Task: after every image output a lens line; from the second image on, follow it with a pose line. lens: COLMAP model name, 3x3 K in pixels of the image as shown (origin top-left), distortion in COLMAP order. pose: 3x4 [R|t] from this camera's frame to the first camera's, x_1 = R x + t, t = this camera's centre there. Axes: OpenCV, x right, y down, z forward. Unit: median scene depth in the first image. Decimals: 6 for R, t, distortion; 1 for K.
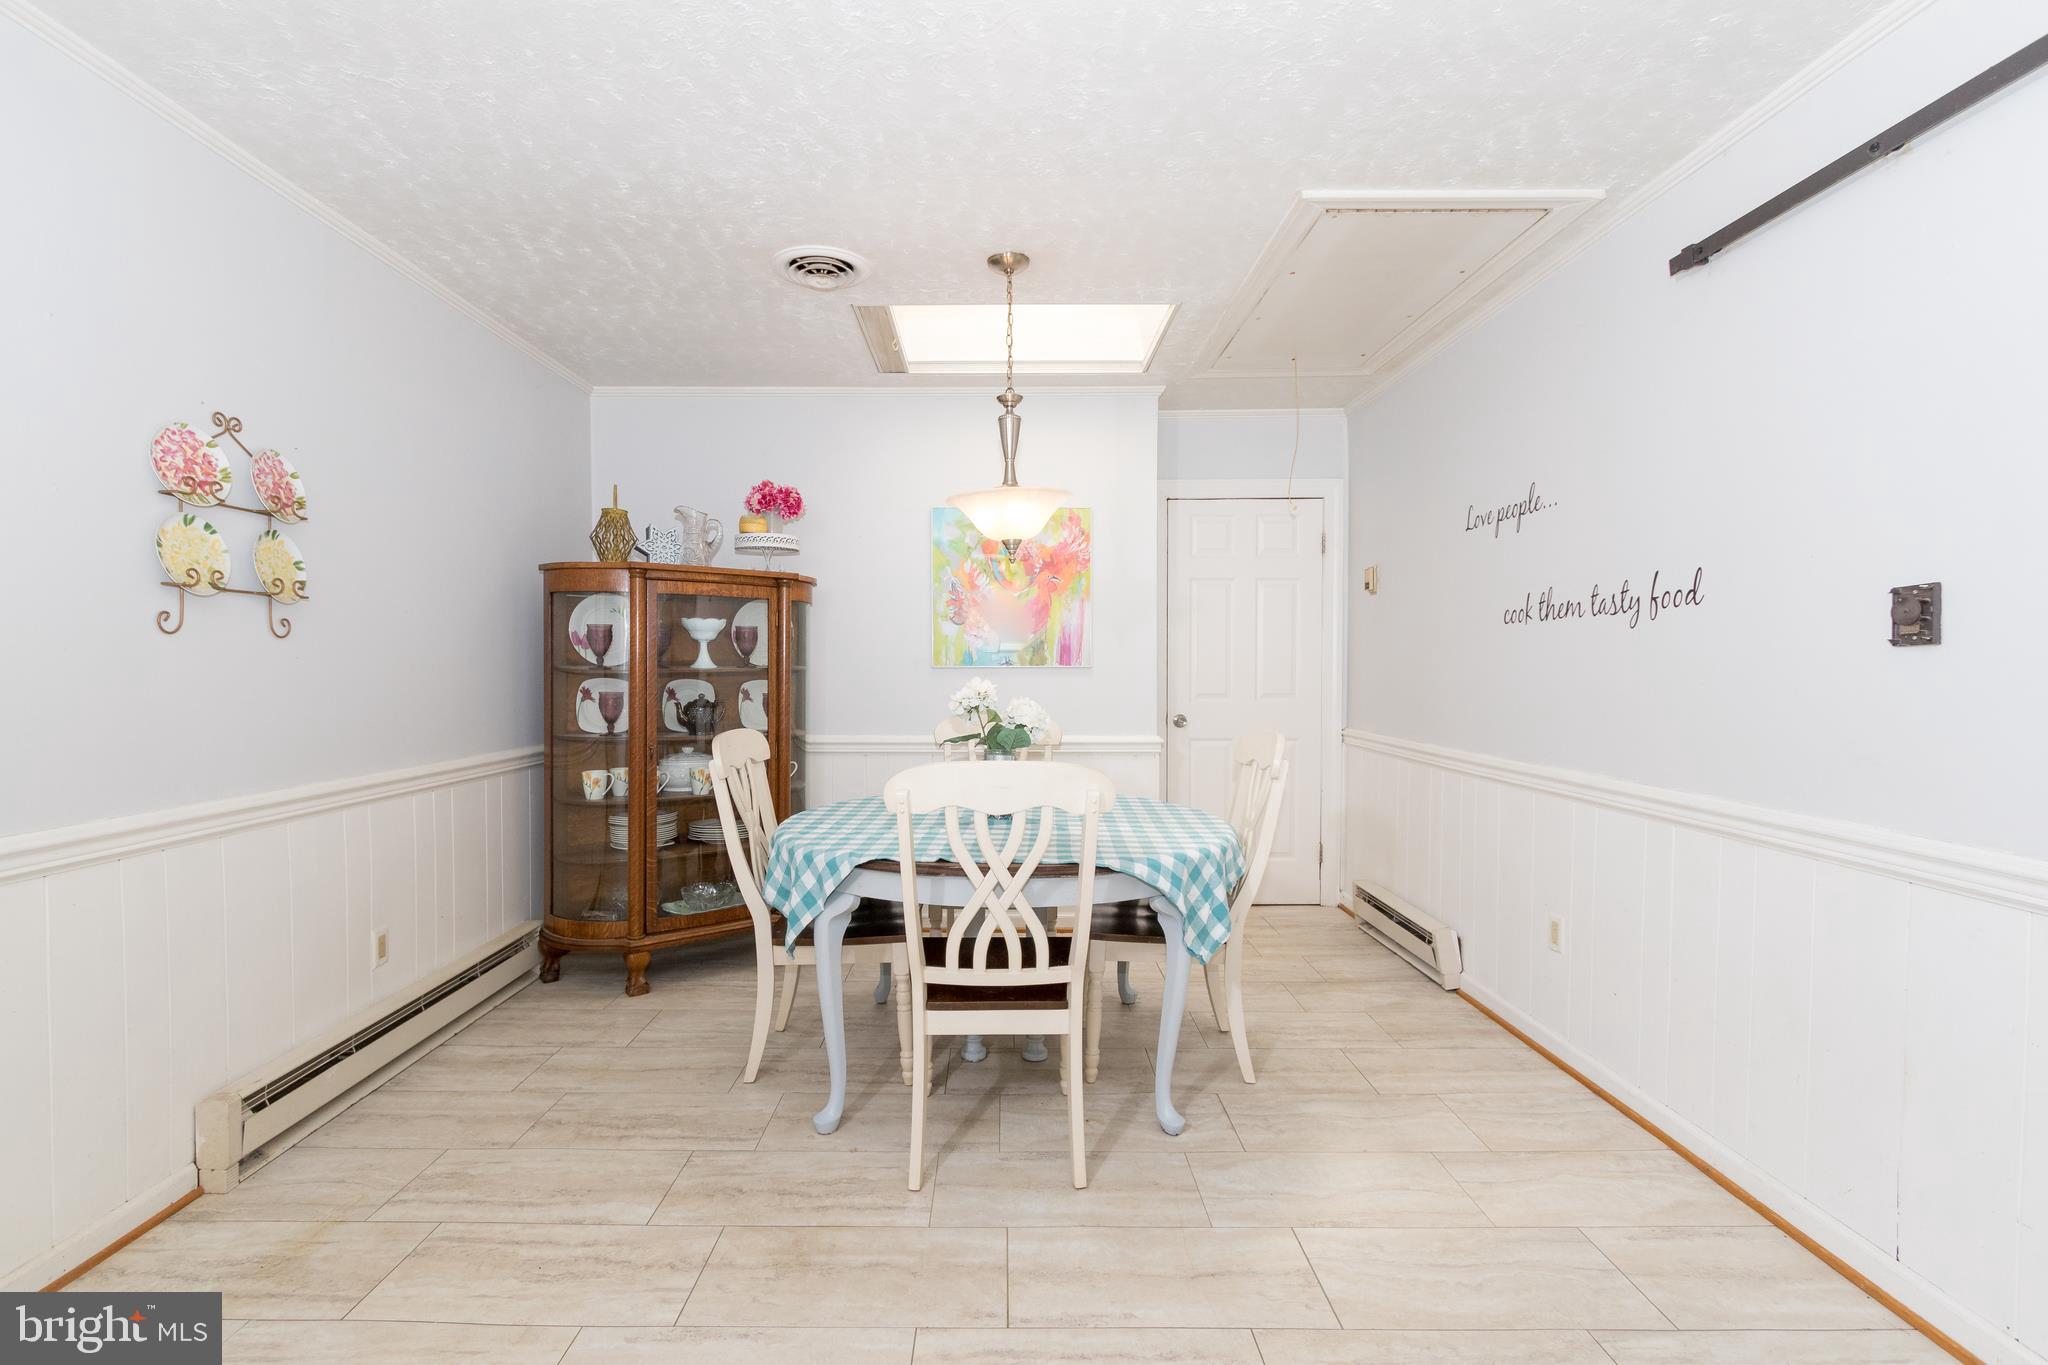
lens RADIAL K [[932.8, 0, 1000.0], [0, 932.8, 687.1], [0, 0, 1]] dist [0.002951, -0.000215]
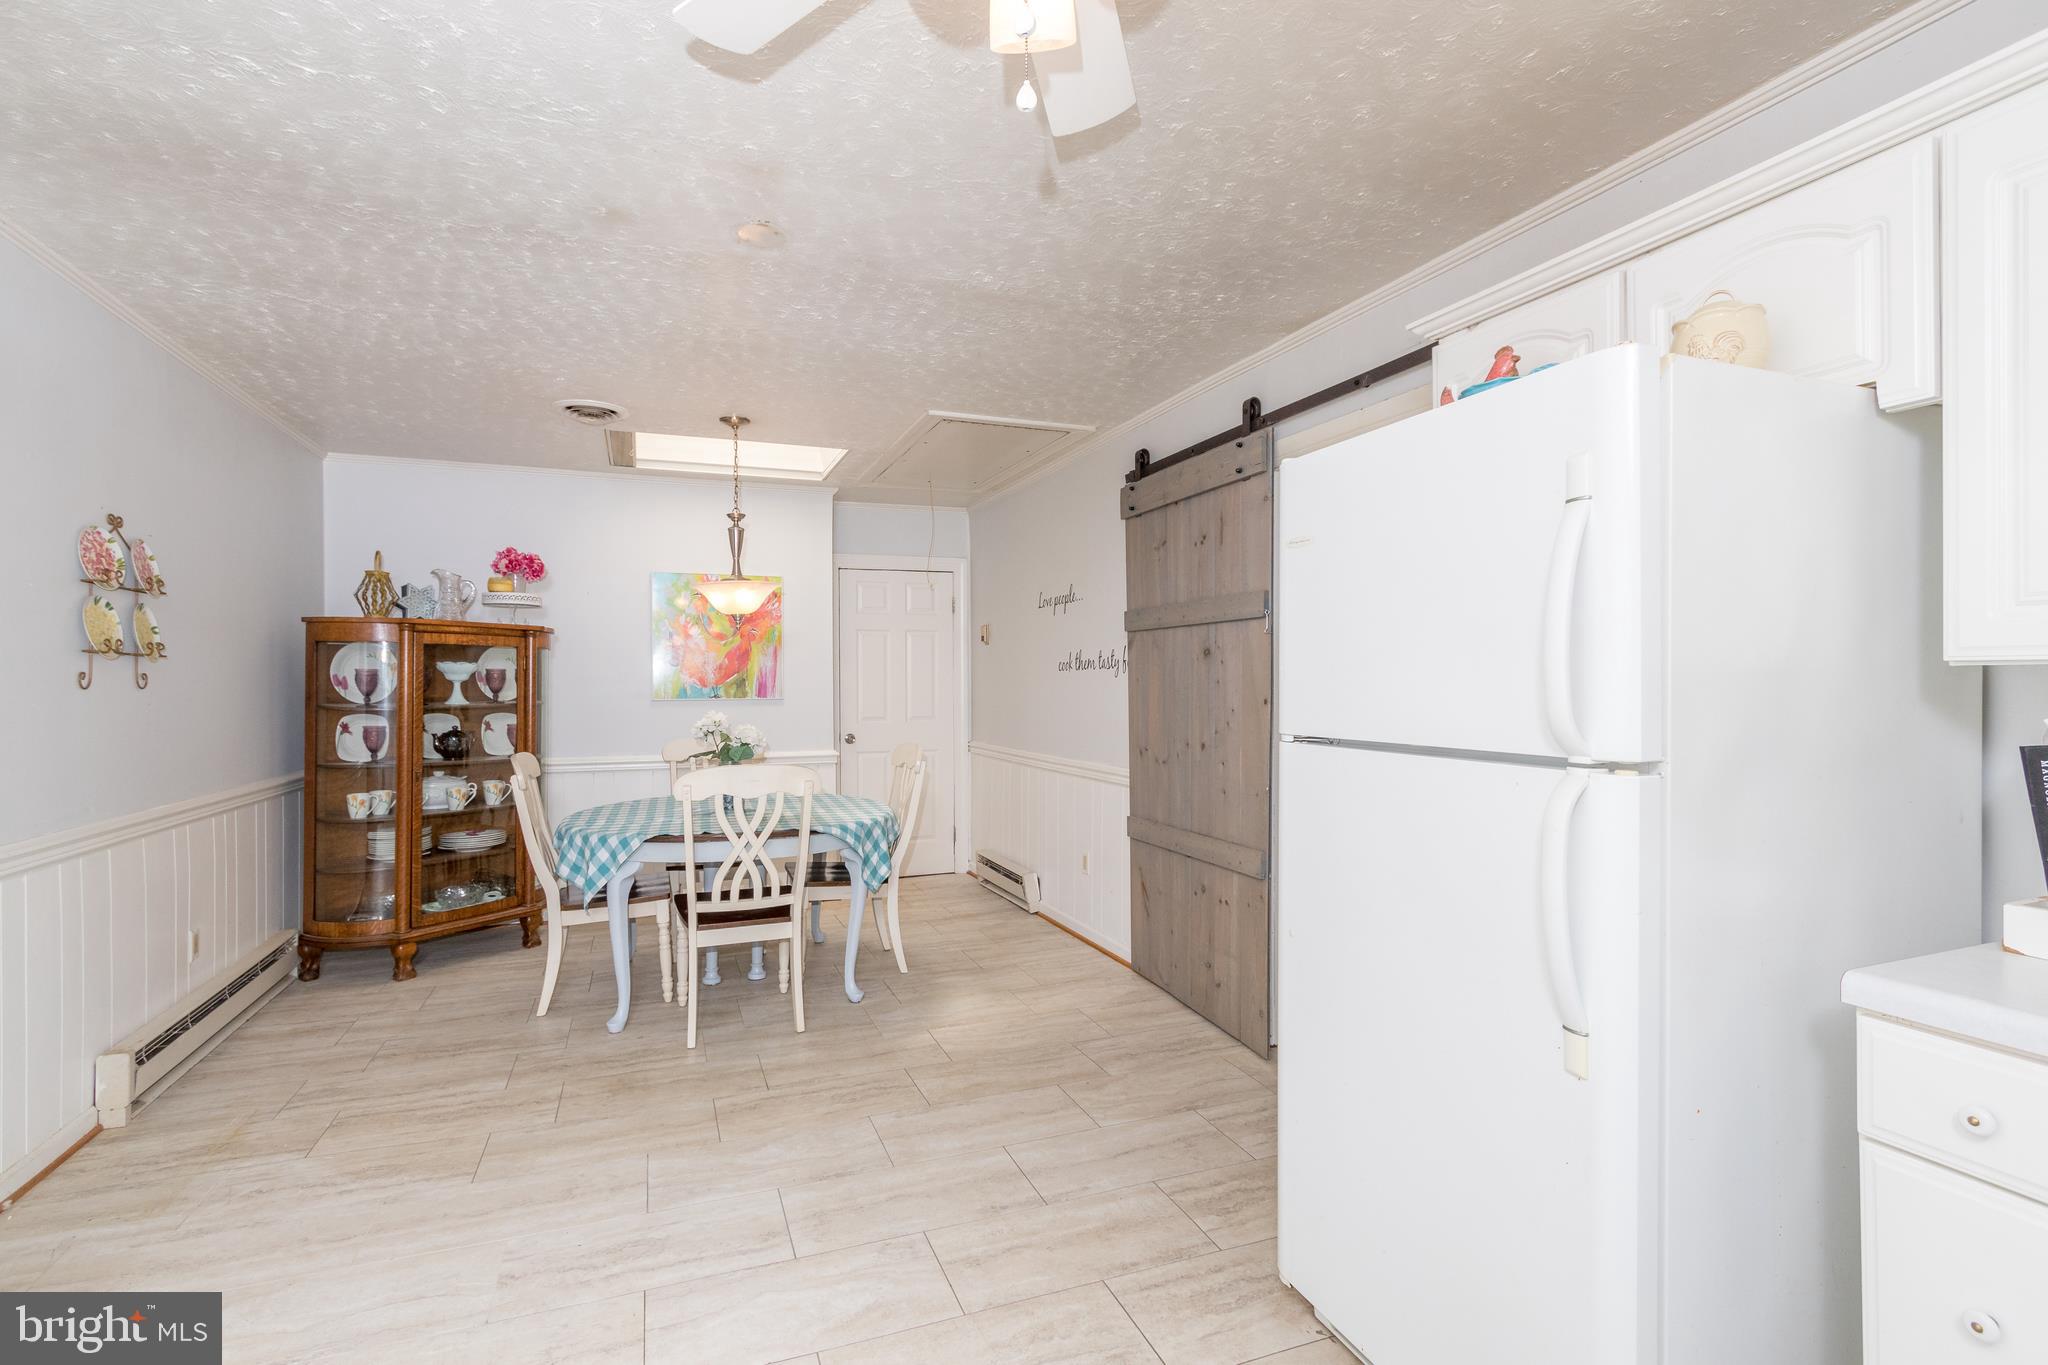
lens RADIAL K [[932.8, 0, 1000.0], [0, 932.8, 687.1], [0, 0, 1]] dist [0.002951, -0.000215]
pose [[0.934367, -0.005655, 0.356267, -0.113052], [0.013198, 0.999737, -0.018745, -0.012924], [-0.356067, 0.022217, 0.934196, -0.438782]]
